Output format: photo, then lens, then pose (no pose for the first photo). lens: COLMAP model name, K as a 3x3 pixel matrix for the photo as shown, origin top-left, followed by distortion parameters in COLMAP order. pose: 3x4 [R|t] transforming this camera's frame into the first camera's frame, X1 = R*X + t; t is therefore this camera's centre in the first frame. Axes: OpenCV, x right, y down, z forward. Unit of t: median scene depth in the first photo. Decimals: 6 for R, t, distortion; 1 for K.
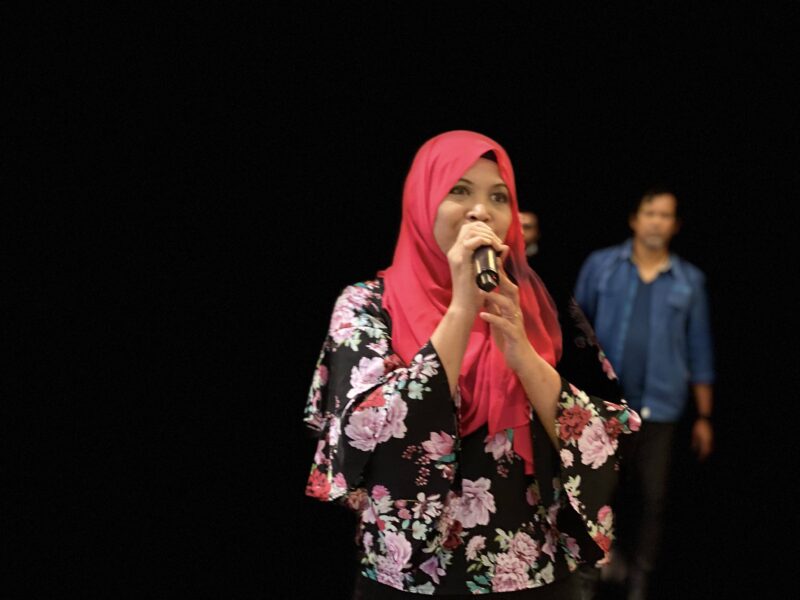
lens RADIAL K [[1212.9, 0, 400.2], [0, 1212.9, 300.0], [0, 0, 1]] dist [-0.014622, 0.000000]
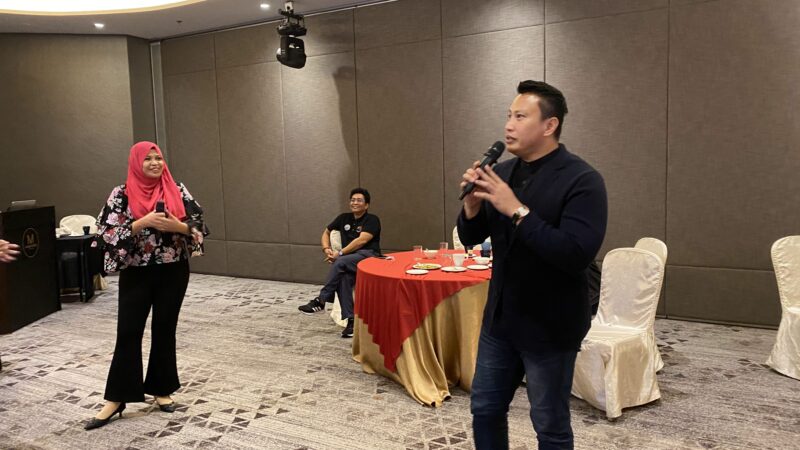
lens RADIAL K [[615.0, 0, 400.7], [0, 615.0, 223.1], [0, 0, 1]] dist [0.002392, 0.000217]
pose [[0.896837, -0.064577, 0.437623, -0.094773], [0.059295, 0.997909, 0.025739, 0.107192], [-0.438370, 0.002865, 0.898790, -1.097470]]
